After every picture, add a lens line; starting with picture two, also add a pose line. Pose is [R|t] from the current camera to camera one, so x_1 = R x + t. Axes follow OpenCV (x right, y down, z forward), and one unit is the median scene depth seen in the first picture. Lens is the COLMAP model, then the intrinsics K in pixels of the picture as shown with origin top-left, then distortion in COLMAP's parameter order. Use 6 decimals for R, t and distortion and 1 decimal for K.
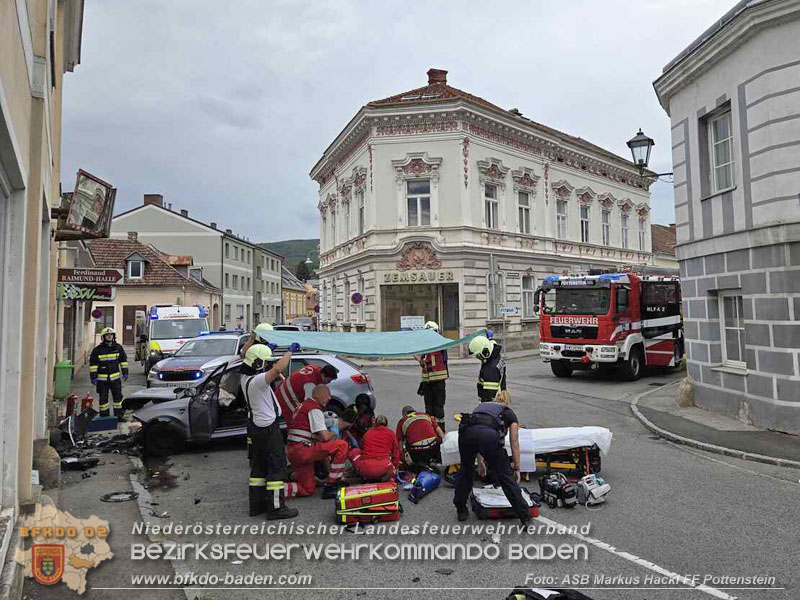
lens RADIAL K [[604.1, 0, 446.5], [0, 604.1, 263.2], [0, 0, 1]] dist [0.082239, -0.072538]
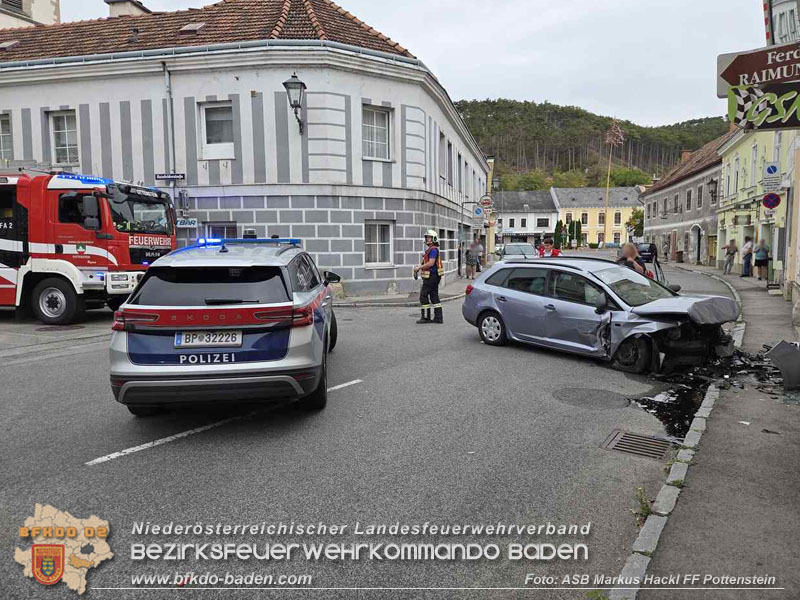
lens RADIAL K [[537.1, 0, 406.5], [0, 537.1, 289.7], [0, 0, 1]] dist [0.086305, -0.077321]
pose [[-0.441608, -0.049381, 0.895848, -0.384878], [-0.051270, 0.998242, 0.029752, 0.079224], [-0.895742, -0.032791, -0.443363, 0.672343]]
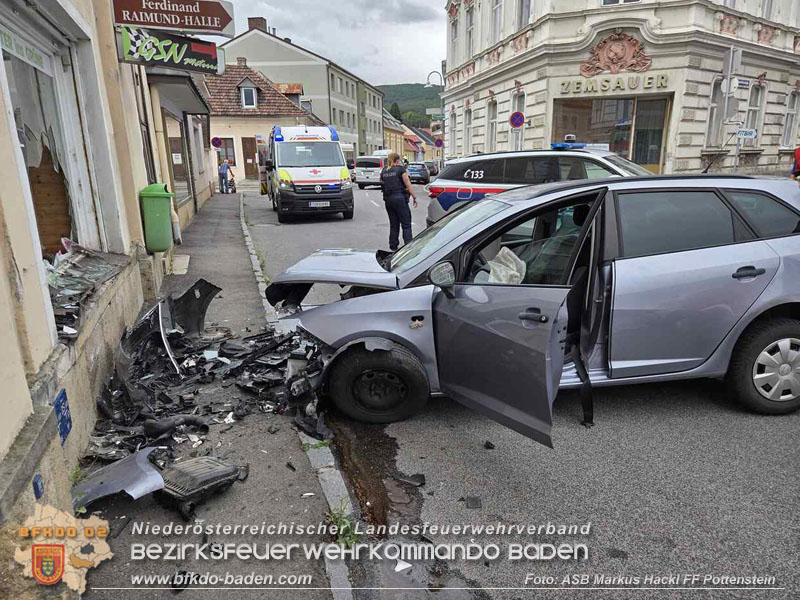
lens RADIAL K [[537.1, 0, 402.3], [0, 537.1, 305.1], [0, 0, 1]] dist [0.086305, -0.077321]
pose [[0.978646, 0.062239, -0.195905, -0.143802], [0.007817, 0.941099, 0.338040, 0.046396], [0.205405, -0.332353, 0.920516, 0.268097]]
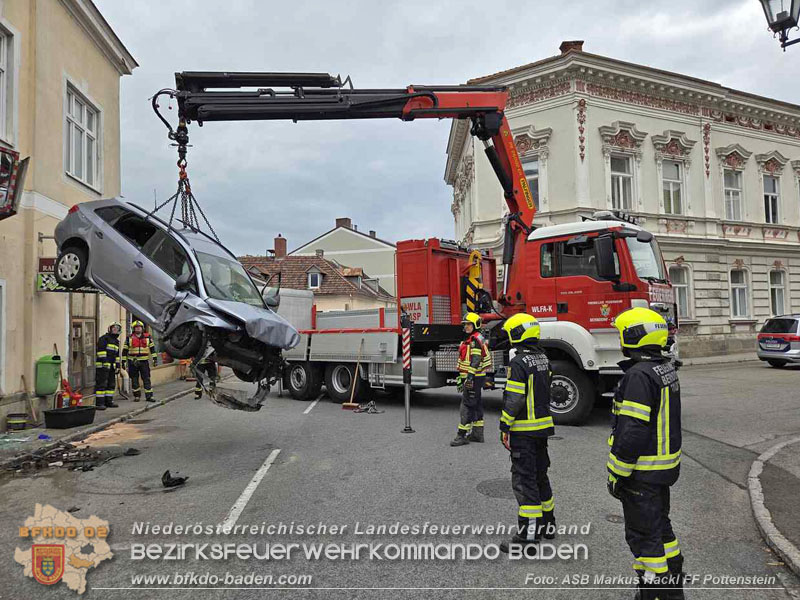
lens RADIAL K [[537.1, 0, 409.1], [0, 537.1, 297.8], [0, 0, 1]] dist [0.086305, -0.077321]
pose [[0.915578, -0.020496, -0.401619, 0.109384], [0.035340, 0.998937, 0.029586, 0.030920], [0.400586, -0.041281, 0.915329, 0.217286]]
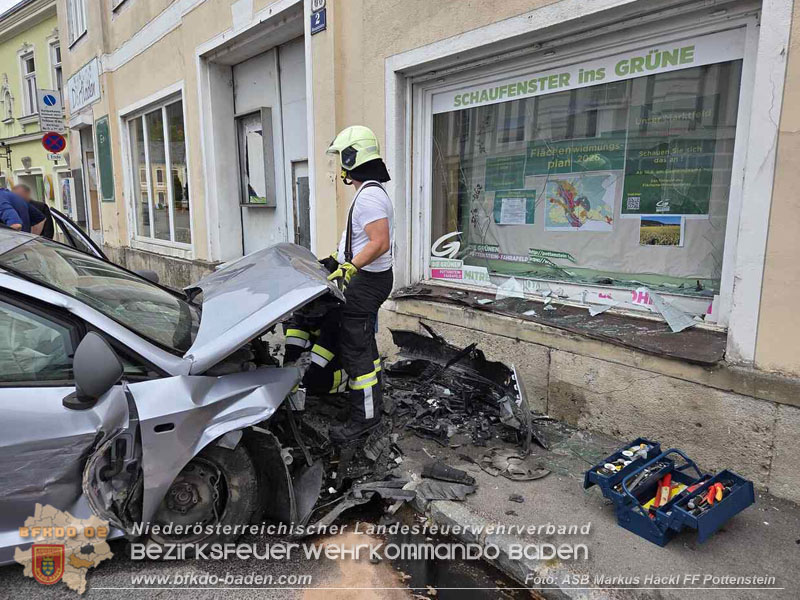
lens RADIAL K [[537.1, 0, 400.6], [0, 537.1, 291.9], [0, 0, 1]] dist [0.086305, -0.077321]
pose [[-0.988663, 0.041040, -0.144432, -0.206713], [0.029002, 0.996002, 0.084492, 0.072576], [0.147323, 0.079345, -0.985901, 0.537434]]
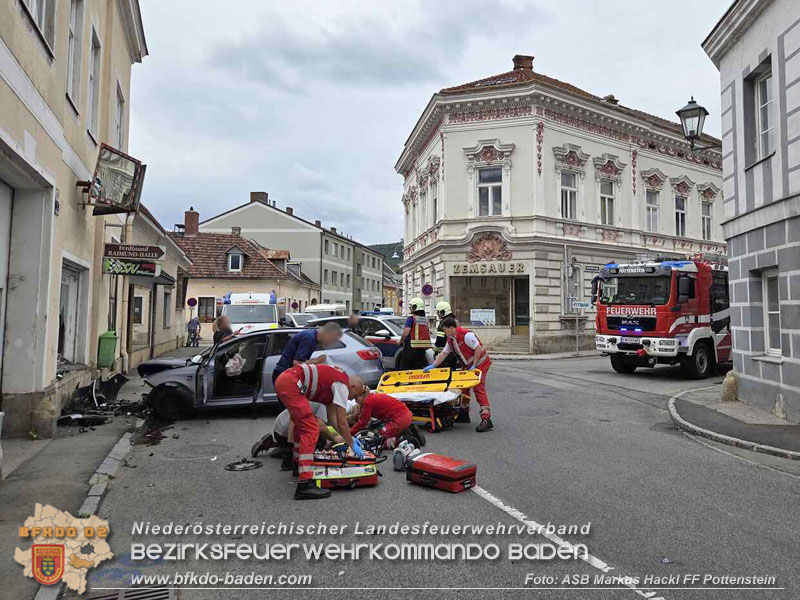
lens RADIAL K [[623.5, 0, 466.5], [0, 623.5, 266.0], [0, 0, 1]] dist [0.088059, -0.072040]
pose [[0.988066, 0.011079, -0.153629, 0.071239], [-0.011182, 0.999937, 0.000196, 0.018881], [0.153622, 0.001524, 0.988129, 0.009723]]
